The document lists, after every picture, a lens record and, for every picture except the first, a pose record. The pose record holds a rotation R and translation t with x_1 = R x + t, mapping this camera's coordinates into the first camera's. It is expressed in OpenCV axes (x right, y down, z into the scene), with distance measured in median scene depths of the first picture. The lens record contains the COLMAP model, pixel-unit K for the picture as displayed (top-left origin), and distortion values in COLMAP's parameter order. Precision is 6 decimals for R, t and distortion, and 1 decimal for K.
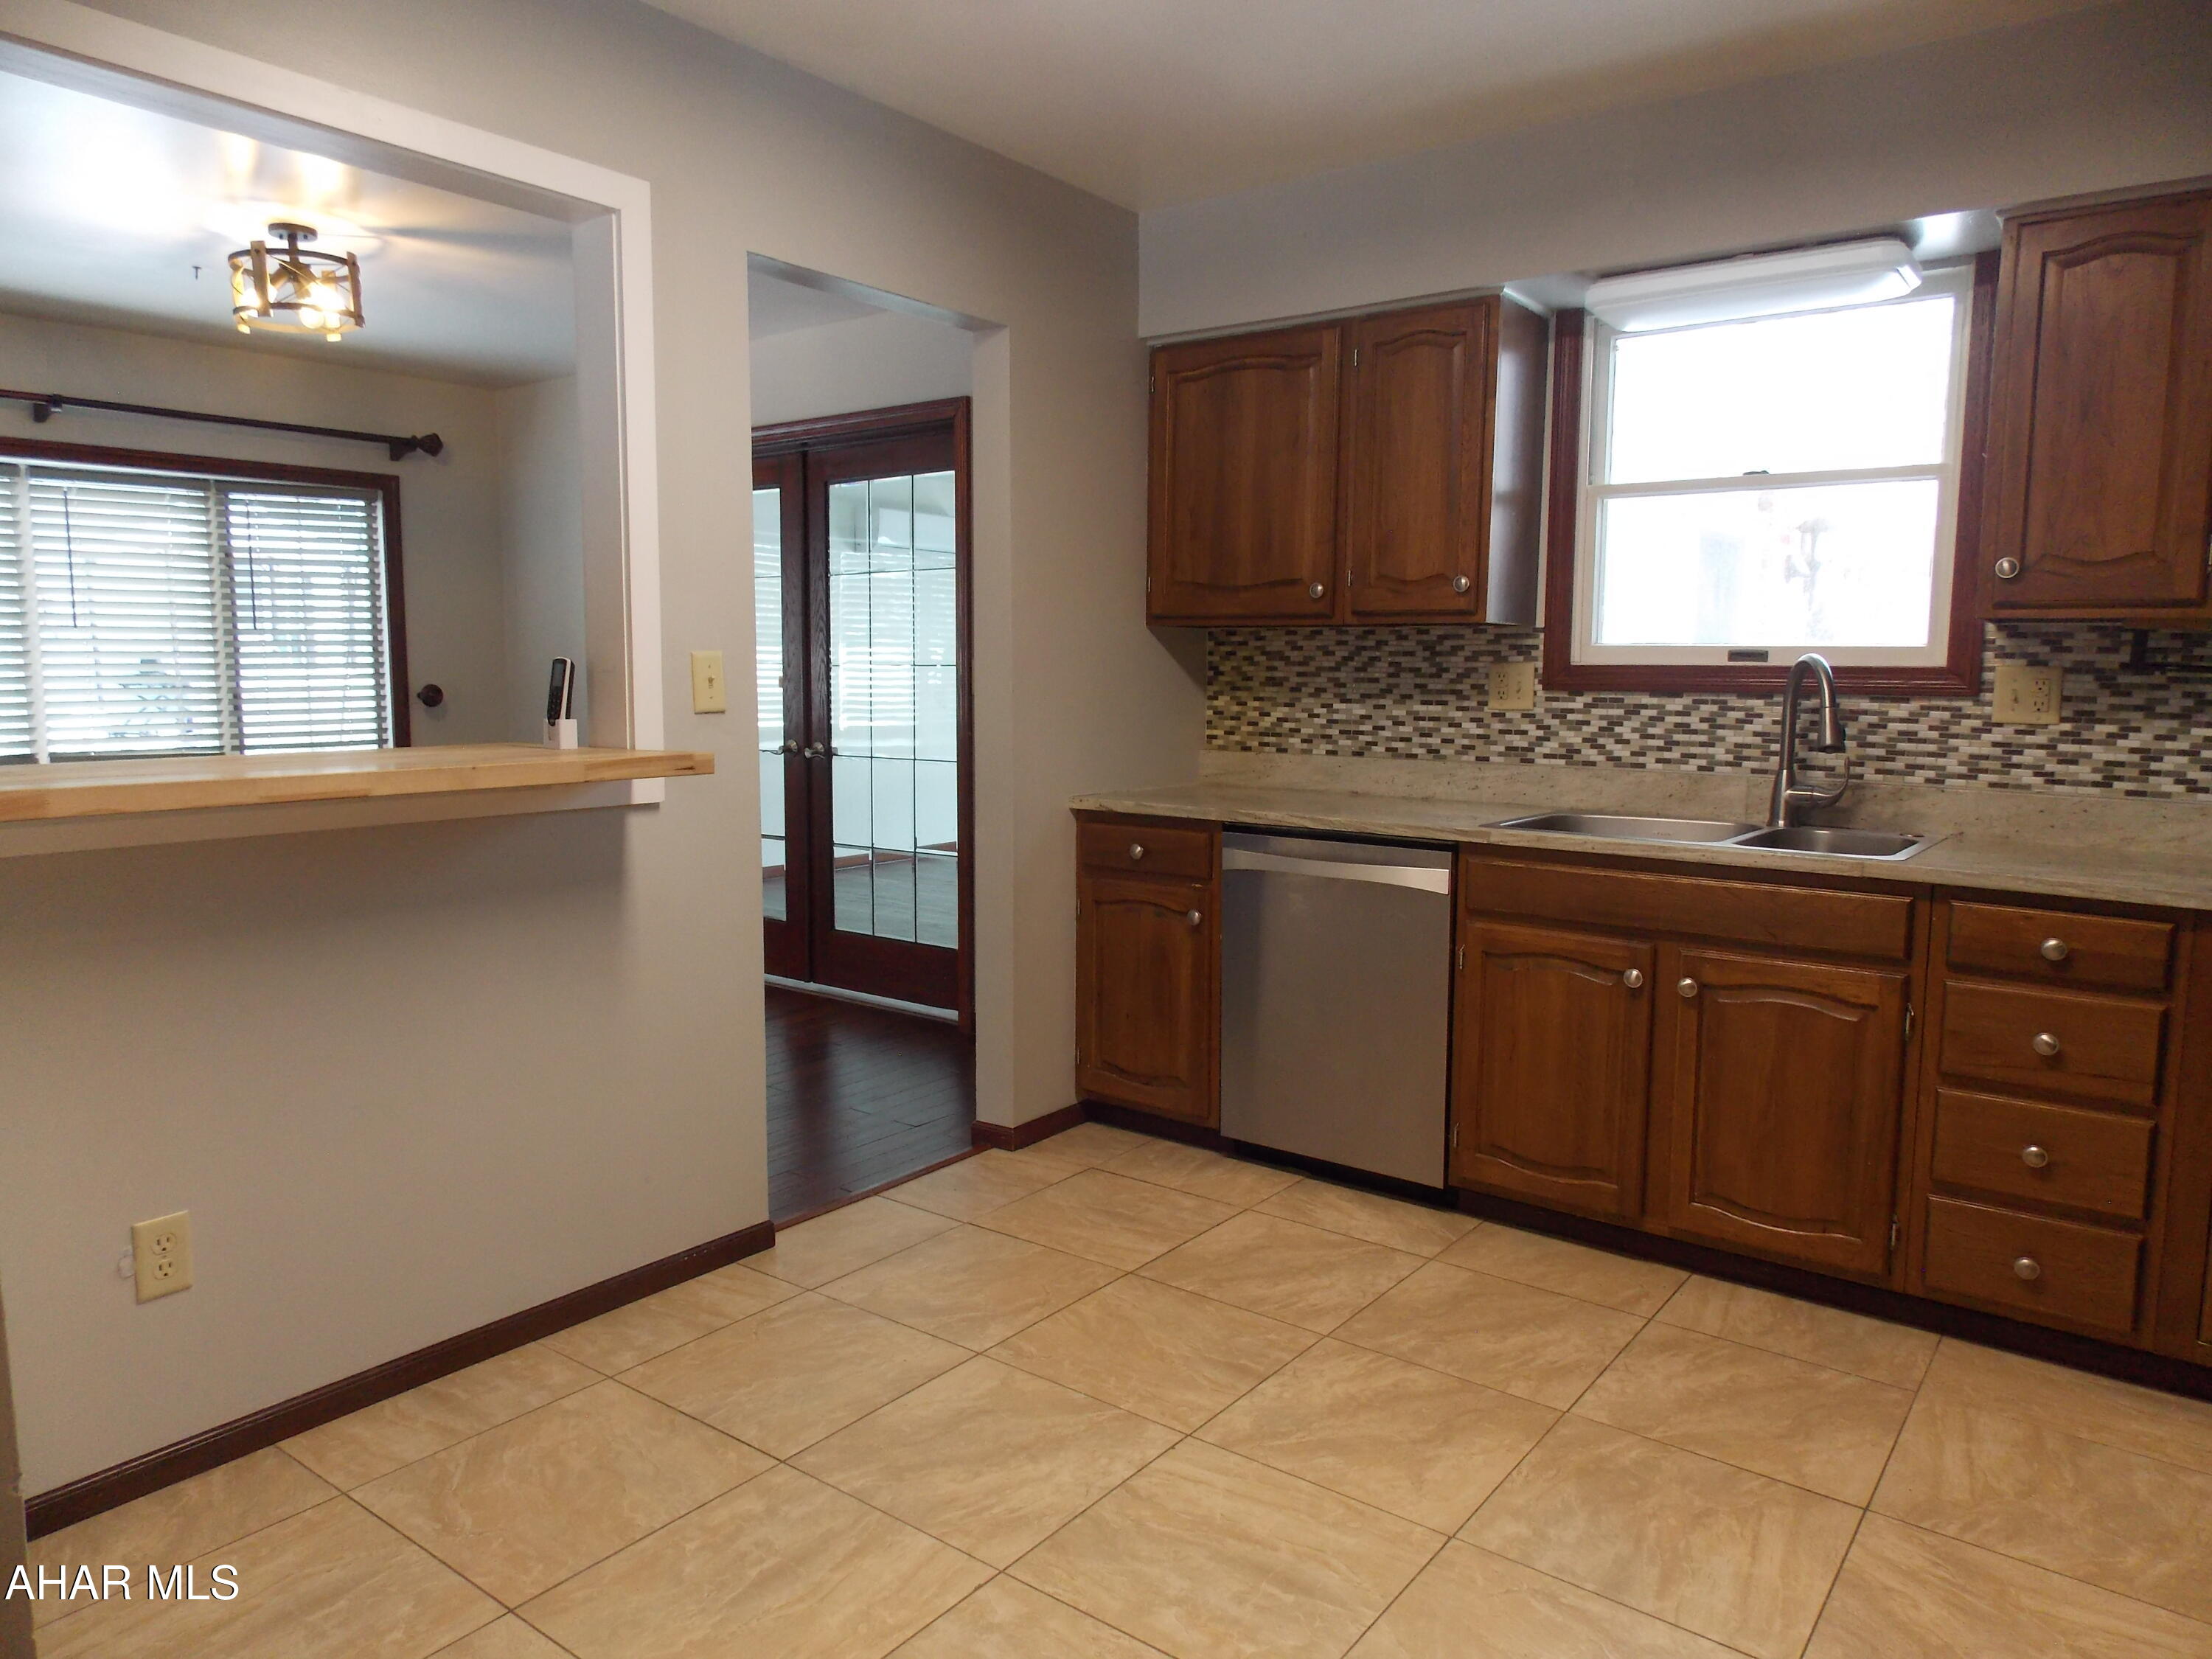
lens RADIAL K [[1461.9, 0, 1110.9], [0, 1461.9, 813.5], [0, 0, 1]] dist [0.003647, -0.005465]
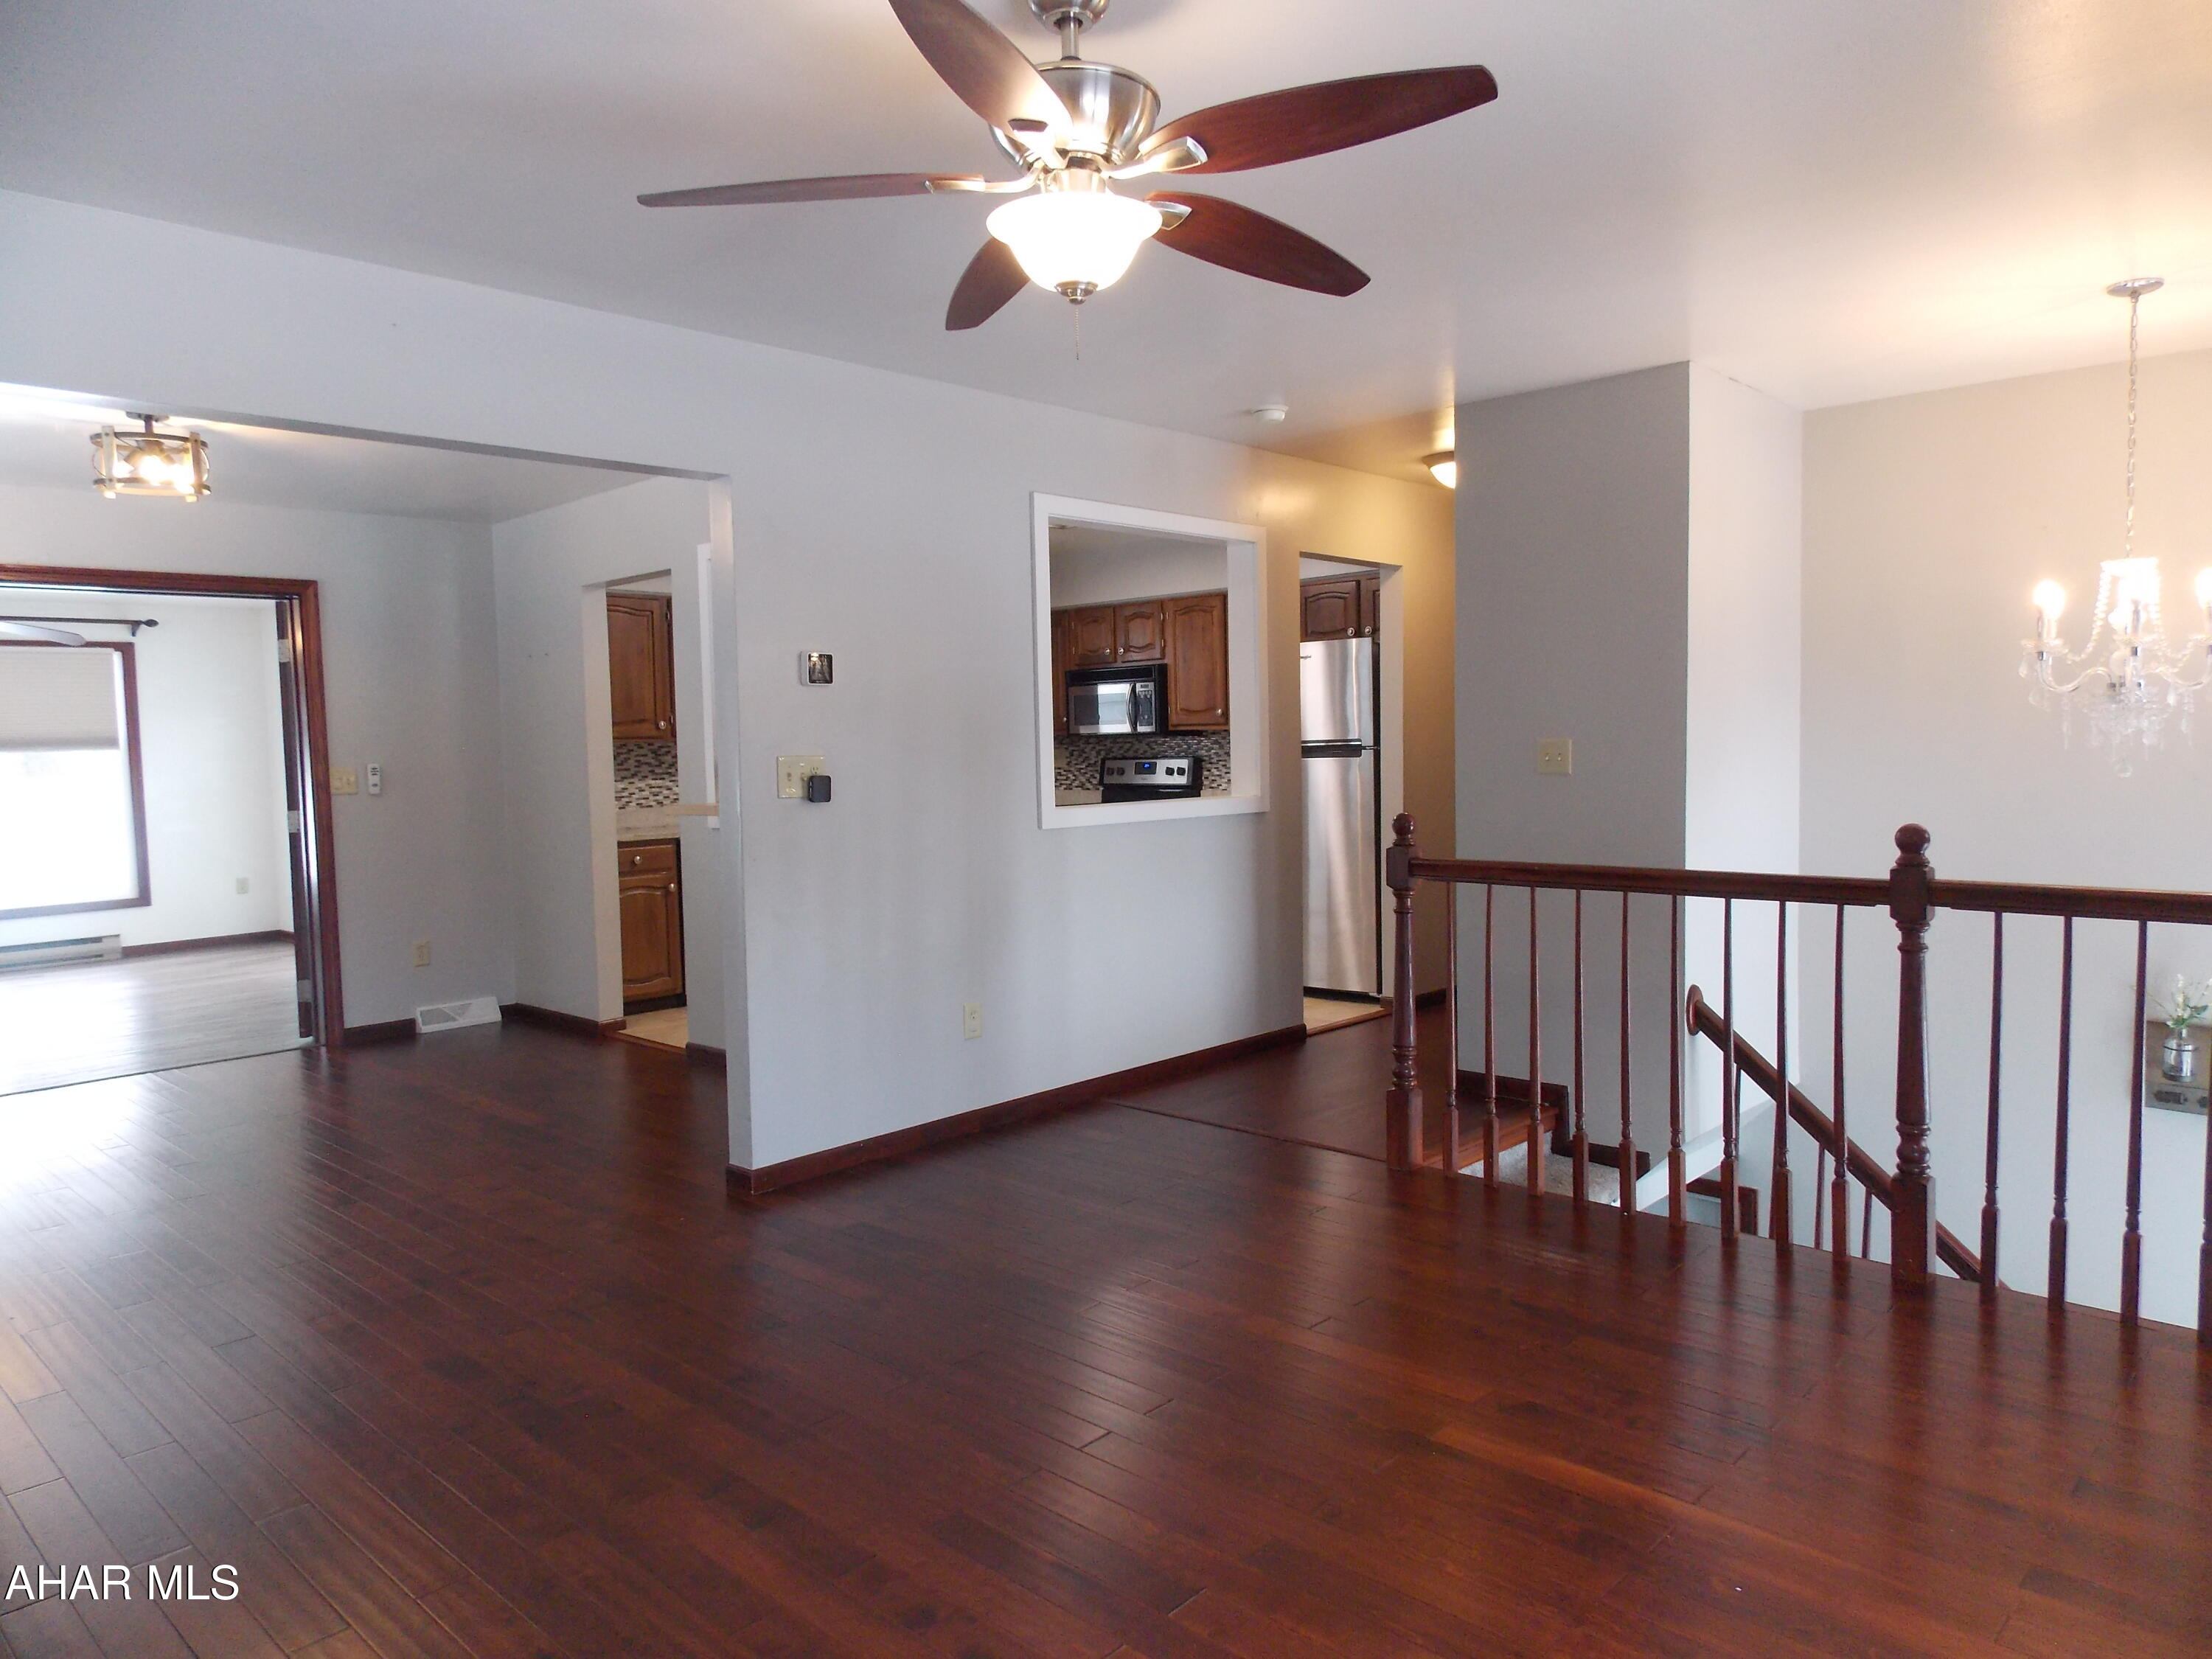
lens RADIAL K [[1461.9, 0, 1115.8], [0, 1461.9, 790.6], [0, 0, 1]] dist [0.003647, -0.005465]
pose [[0.103710, -0.043713, 0.993647, -1.935417], [0.132867, 0.990688, 0.029715, -0.040225], [-0.985693, 0.128941, 0.108552, 0.175962]]
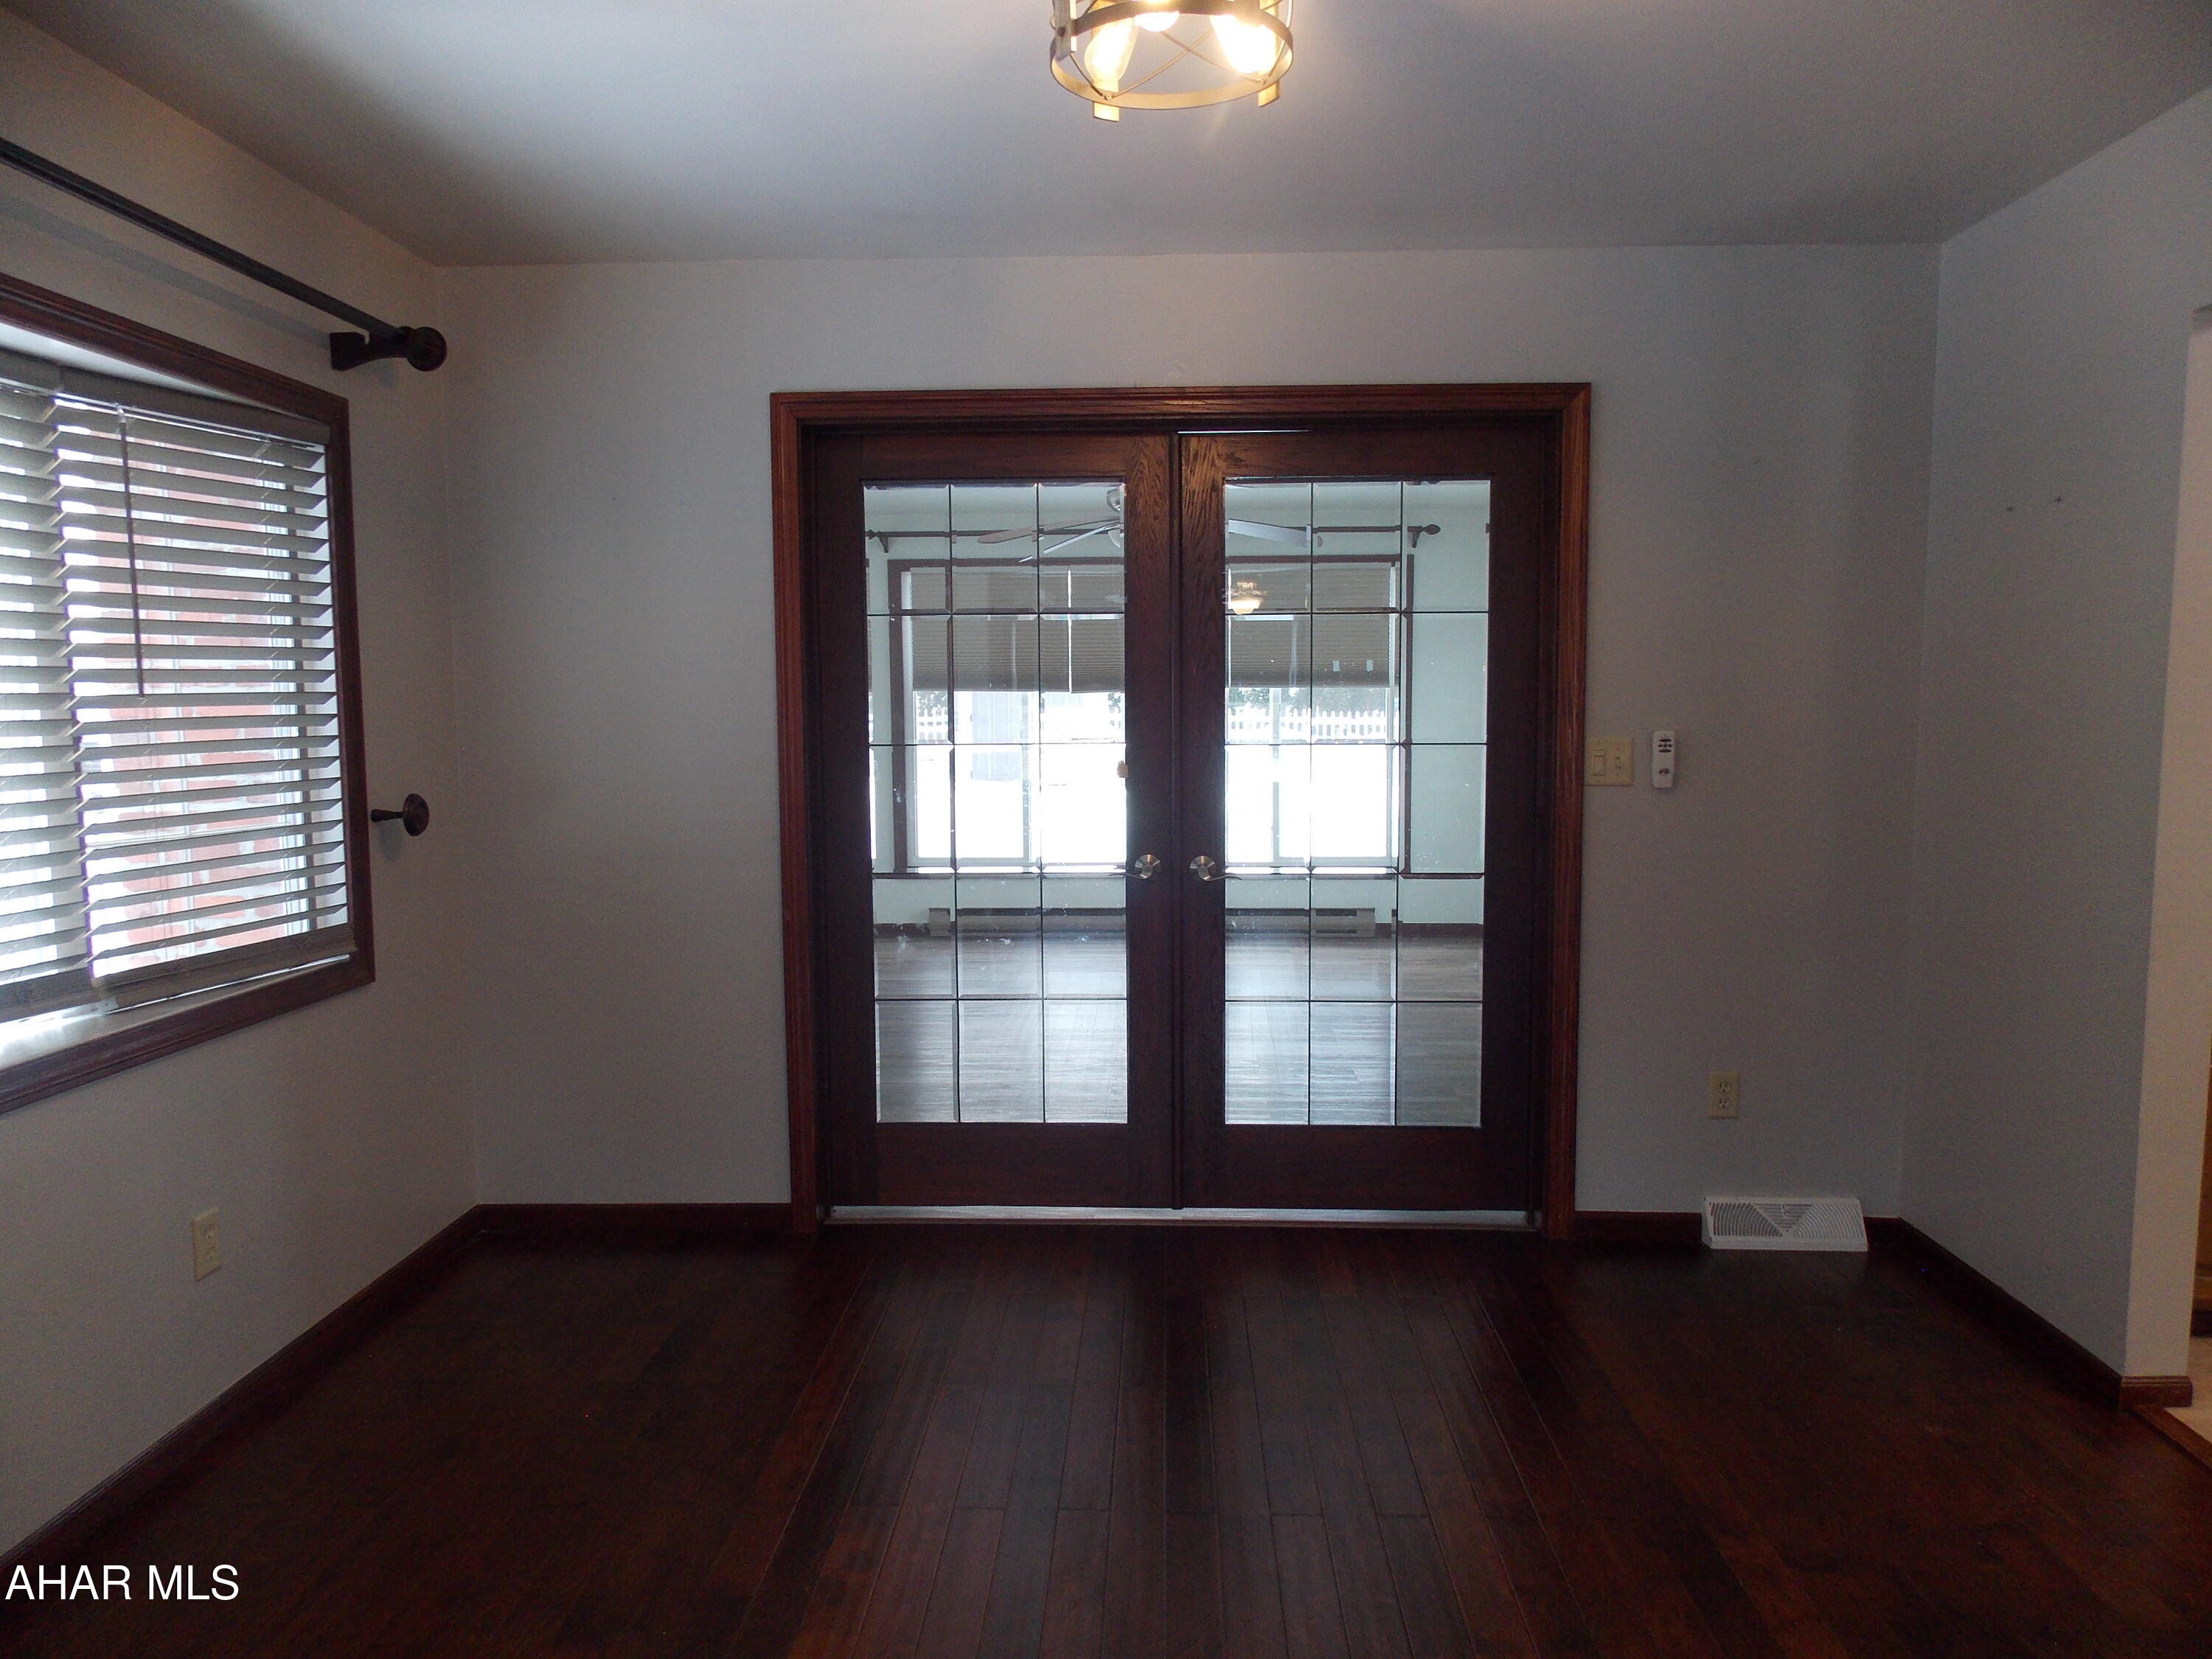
lens RADIAL K [[1461.9, 0, 1102.5], [0, 1461.9, 818.7], [0, 0, 1]] dist [0.003647, -0.005465]
pose [[0.819288, -0.052082, 0.571012, -1.009852], [0.062208, 0.998062, 0.001777, -0.113884], [-0.569998, 0.034066, 0.820940, 0.743946]]
